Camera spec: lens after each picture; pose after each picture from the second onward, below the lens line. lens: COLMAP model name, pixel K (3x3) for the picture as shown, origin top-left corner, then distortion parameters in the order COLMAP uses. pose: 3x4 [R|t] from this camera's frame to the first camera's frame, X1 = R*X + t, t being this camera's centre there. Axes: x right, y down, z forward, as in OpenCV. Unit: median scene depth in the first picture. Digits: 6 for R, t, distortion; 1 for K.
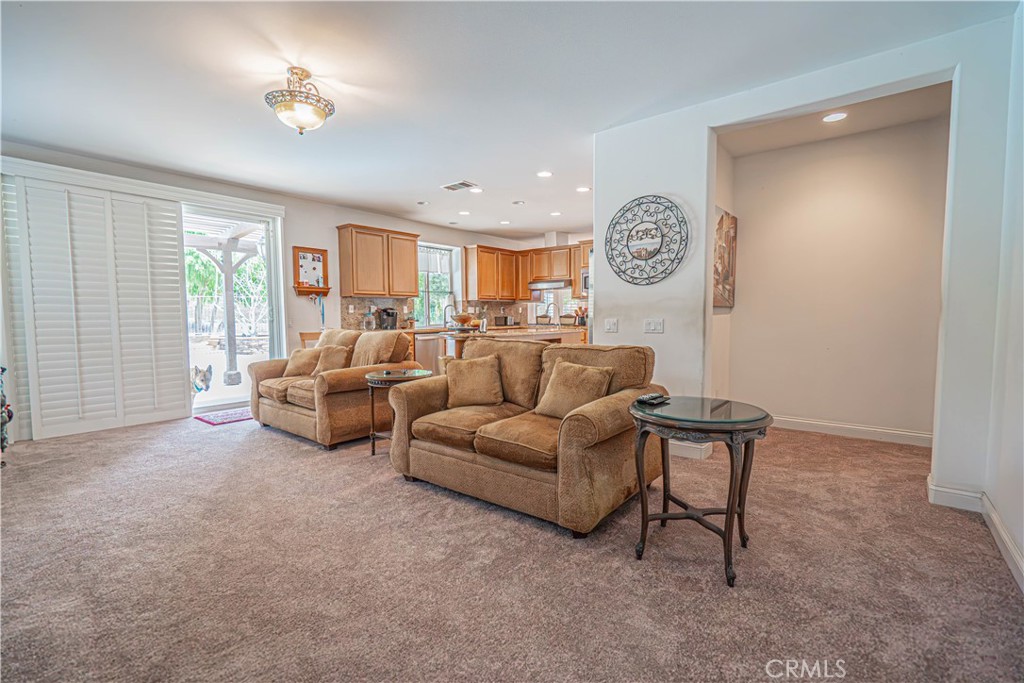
lens RADIAL K [[464.0, 0, 509.5], [0, 464.0, 345.7], [0, 0, 1]] dist [-0.007453, 0.003827]
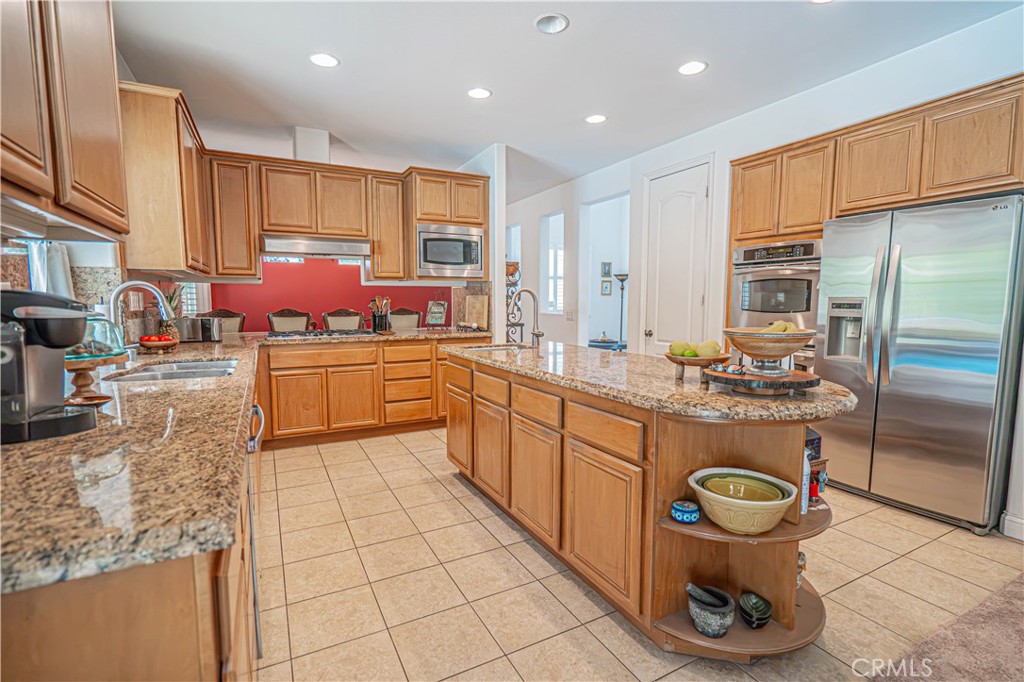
lens RADIAL K [[464.0, 0, 508.2], [0, 464.0, 343.4], [0, 0, 1]] dist [-0.007453, 0.003827]
pose [[0.394211, -0.078360, 0.915673, -0.417095], [0.056412, 0.996543, 0.060994, -0.082366], [-0.917287, 0.027610, 0.397269, 1.019358]]
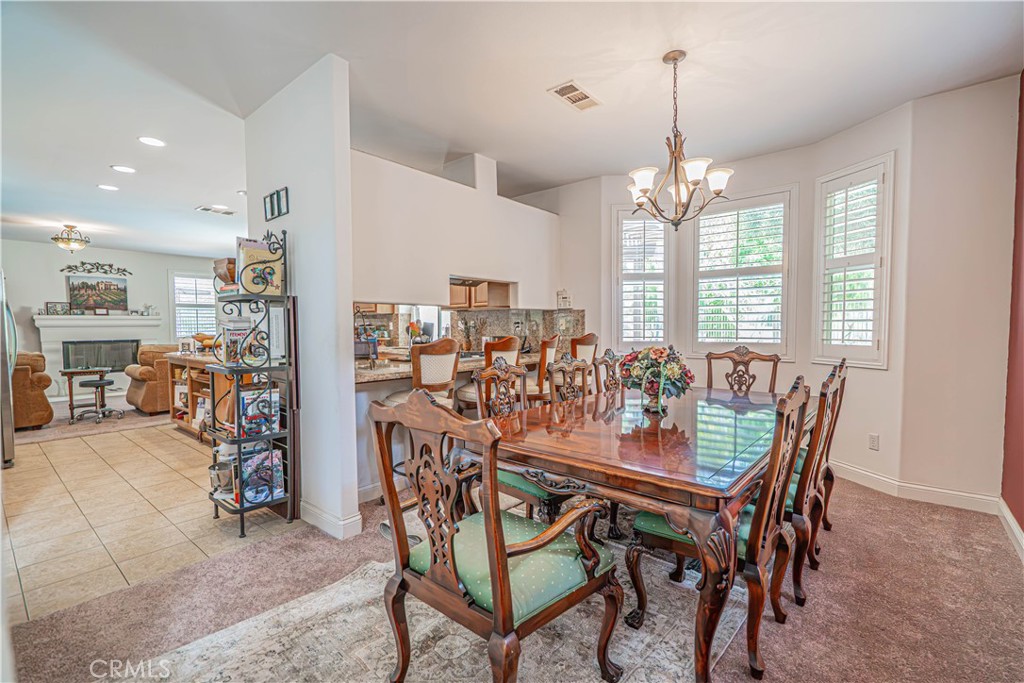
lens RADIAL K [[464.0, 0, 512.8], [0, 464.0, 344.1], [0, 0, 1]] dist [-0.007453, 0.003827]
pose [[-0.029138, 0.046734, -0.998482, 0.922315], [-0.058512, 0.997114, 0.048377, -0.136095], [0.997861, 0.059832, -0.026319, 1.715138]]
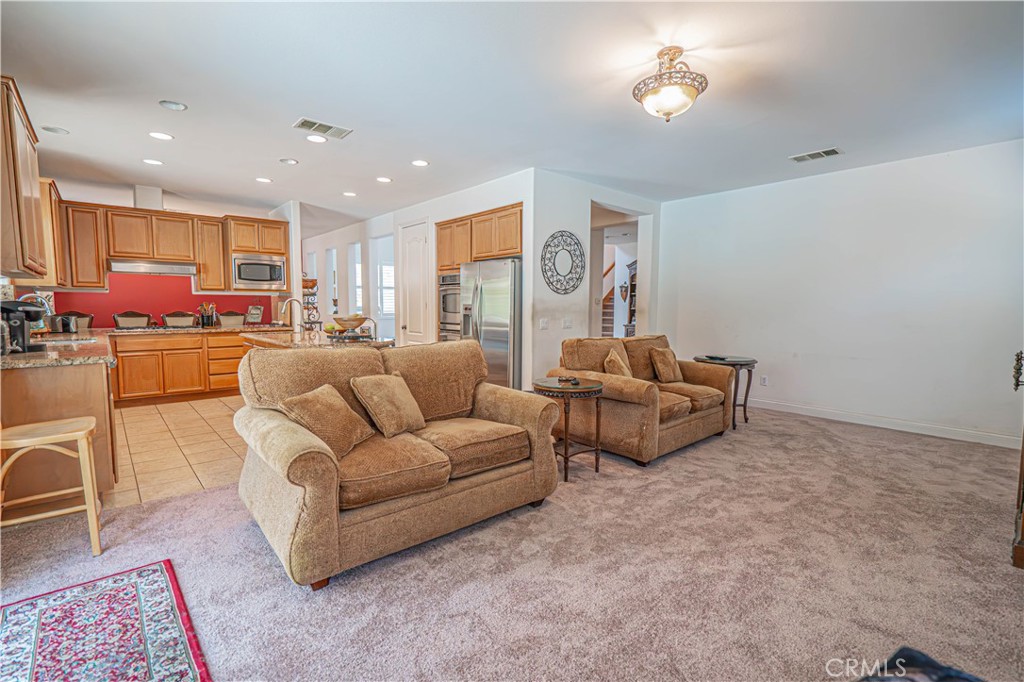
lens RADIAL K [[464.0, 0, 514.2], [0, 464.0, 344.2], [0, 0, 1]] dist [-0.007453, 0.003827]
pose [[0.160404, -0.073810, 0.984288, -0.758740], [0.059413, 0.996114, 0.065015, -0.054409], [-0.985262, 0.048051, 0.164166, 0.624993]]
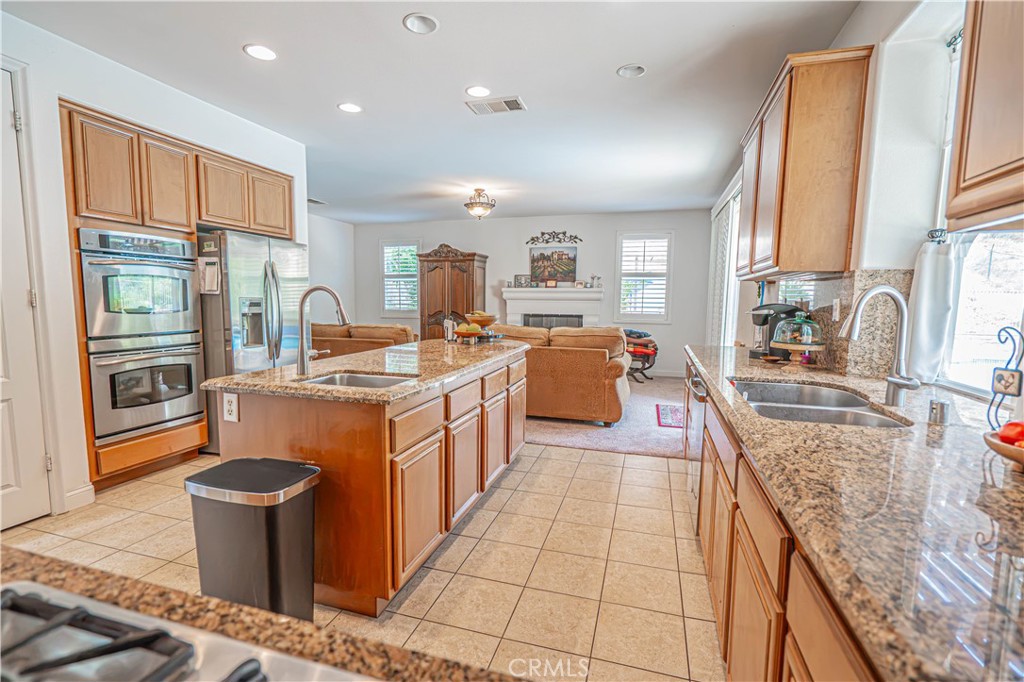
lens RADIAL K [[464.0, 0, 508.7], [0, 464.0, 345.2], [0, 0, 1]] dist [-0.007453, 0.003827]
pose [[-0.928724, 0.032798, -0.369319, 0.112344], [-0.029486, 0.986392, 0.161745, -0.130475], [0.369599, 0.161106, -0.915118, 1.616269]]
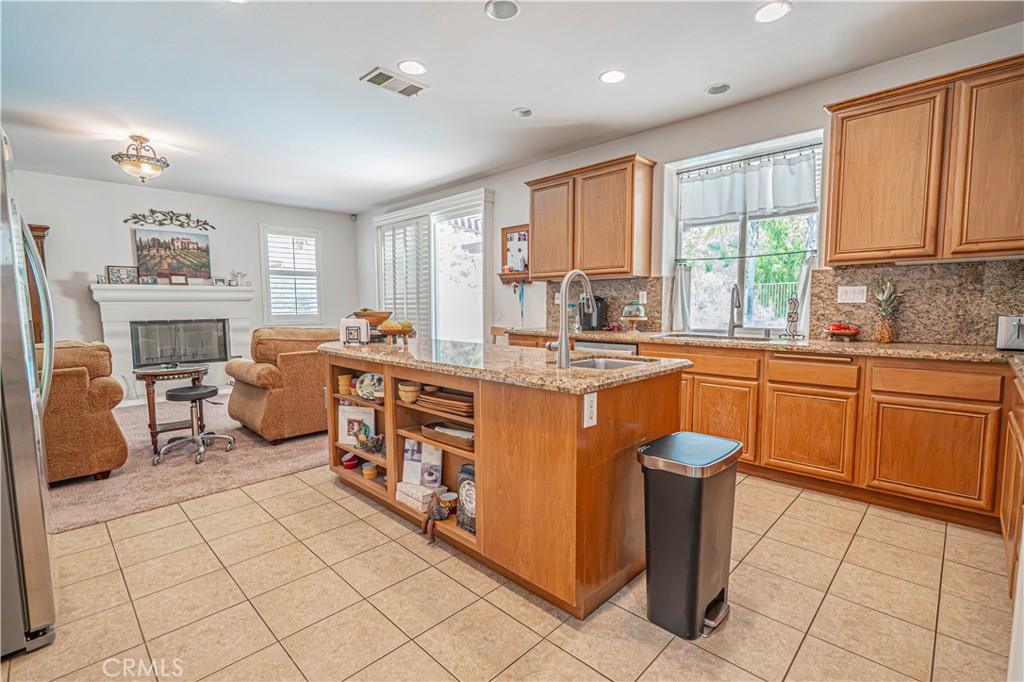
lens RADIAL K [[464.0, 0, 510.0], [0, 464.0, 342.5], [0, 0, 1]] dist [-0.007453, 0.003827]
pose [[-0.100829, 0.090721, -0.990759, 0.465023], [-0.056592, 0.993699, 0.096750, -0.093513], [0.993293, 0.065824, -0.095060, 1.219493]]
